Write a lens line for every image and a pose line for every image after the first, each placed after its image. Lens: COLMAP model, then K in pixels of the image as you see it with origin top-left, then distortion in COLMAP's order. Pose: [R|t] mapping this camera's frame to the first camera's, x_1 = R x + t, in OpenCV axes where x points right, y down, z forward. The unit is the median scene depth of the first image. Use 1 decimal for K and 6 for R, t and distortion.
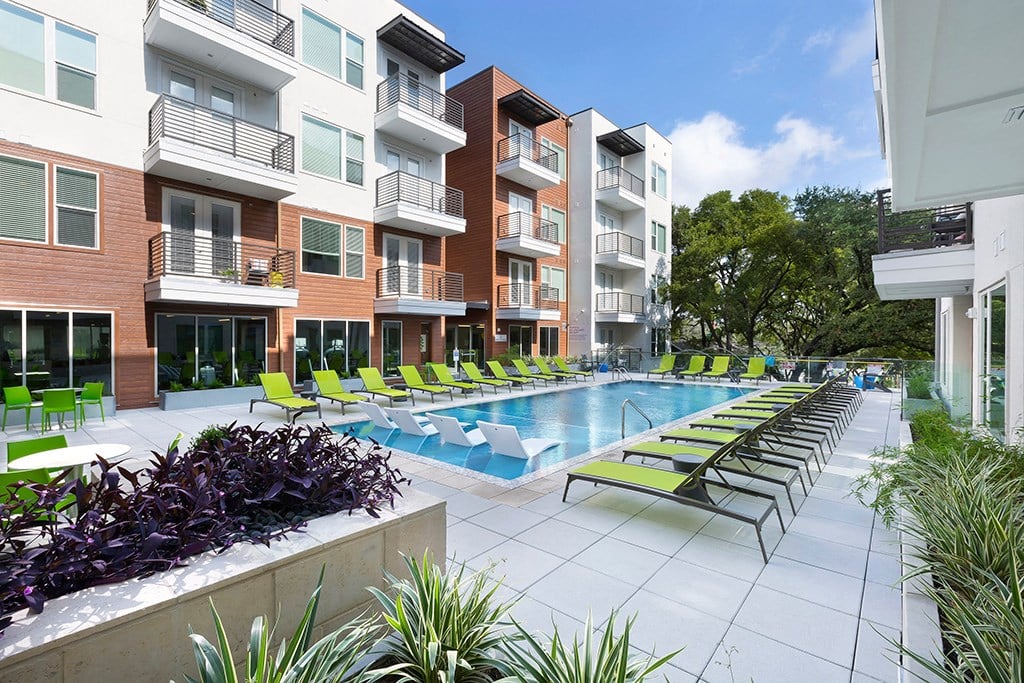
lens RADIAL K [[453.4, 0, 512.0], [0, 453.4, 341.5], [0, 0, 1]] dist [0.000181, 0.000254]
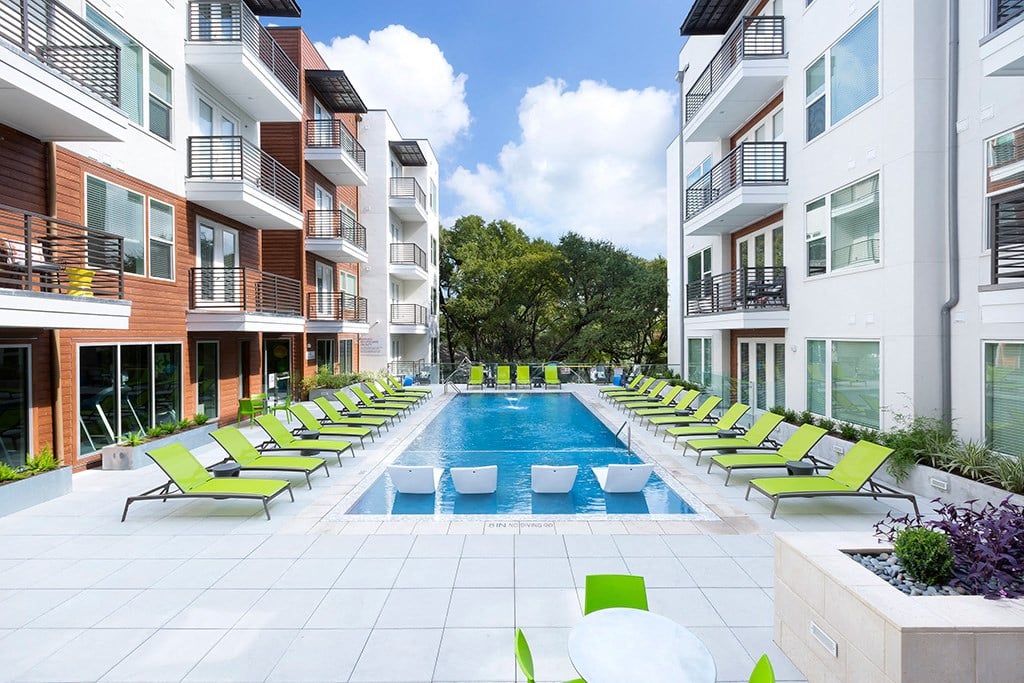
lens RADIAL K [[453.4, 0, 512.0], [0, 453.4, 341.5], [0, 0, 1]] dist [0.000181, 0.000254]
pose [[0.759722, -0.012143, 0.650134, -0.358025], [0.010703, 0.999924, 0.006170, -0.043293], [-0.650160, 0.002271, 0.759794, 0.148589]]
